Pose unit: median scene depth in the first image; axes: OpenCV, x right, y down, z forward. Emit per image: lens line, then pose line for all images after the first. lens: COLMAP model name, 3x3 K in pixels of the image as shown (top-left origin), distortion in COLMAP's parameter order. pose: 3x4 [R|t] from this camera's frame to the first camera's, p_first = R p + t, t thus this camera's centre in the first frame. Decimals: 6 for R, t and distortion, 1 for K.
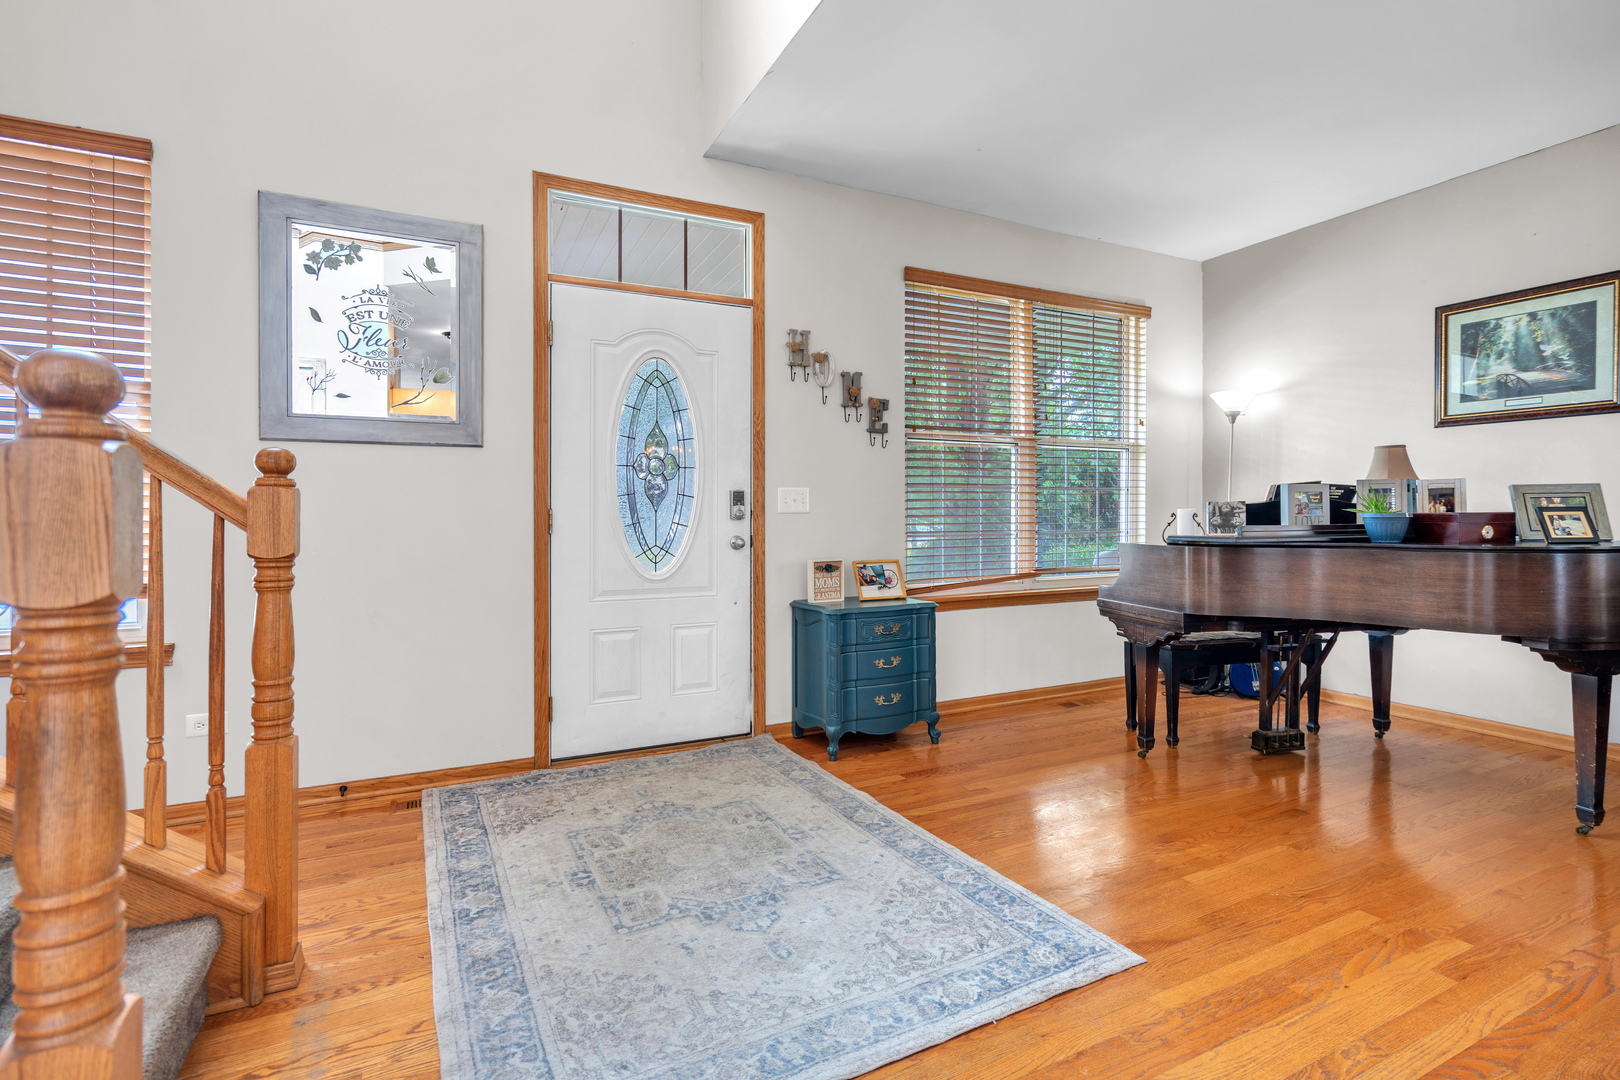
lens RADIAL K [[743.2, 0, 815.0], [0, 743.2, 517.7], [0, 0, 1]] dist [-0.000499, -0.000182]
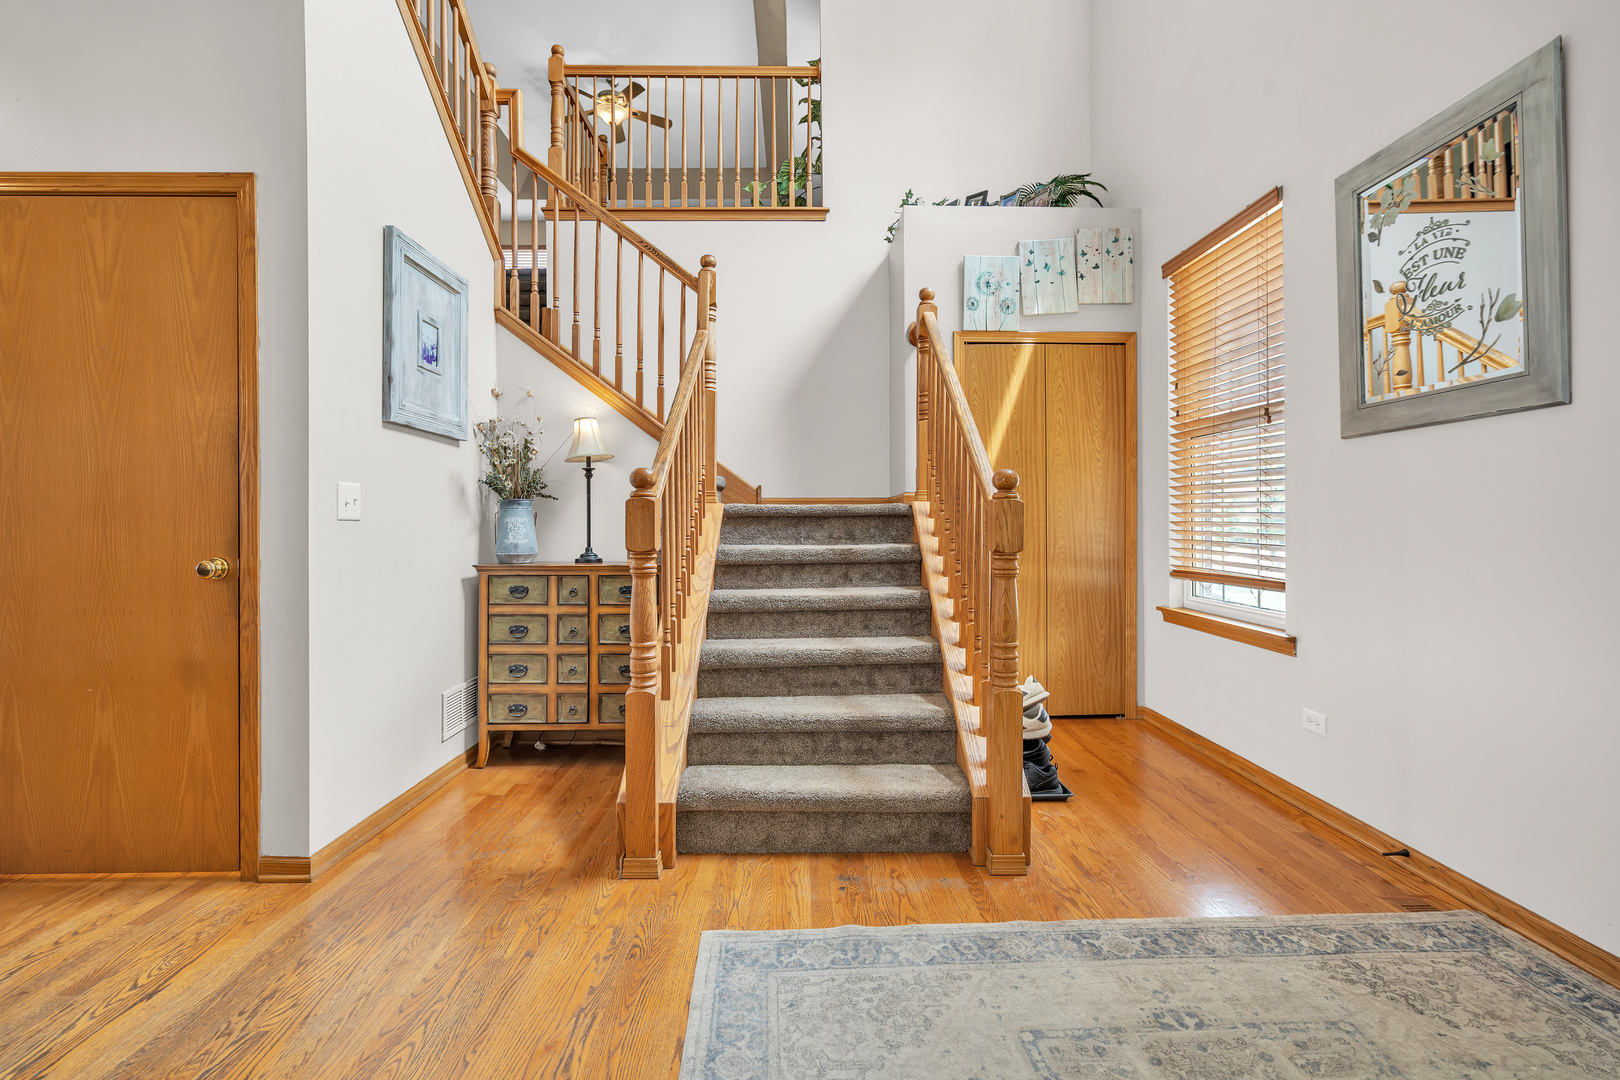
lens RADIAL K [[743.2, 0, 815.0], [0, 743.2, 517.7], [0, 0, 1]] dist [-0.000499, -0.000182]
pose [[-0.424185, -0.002204, -0.905573, 0.416506], [0.002349, 0.999991, -0.003535, -0.002883], [0.905572, -0.003627, -0.424176, 0.829915]]
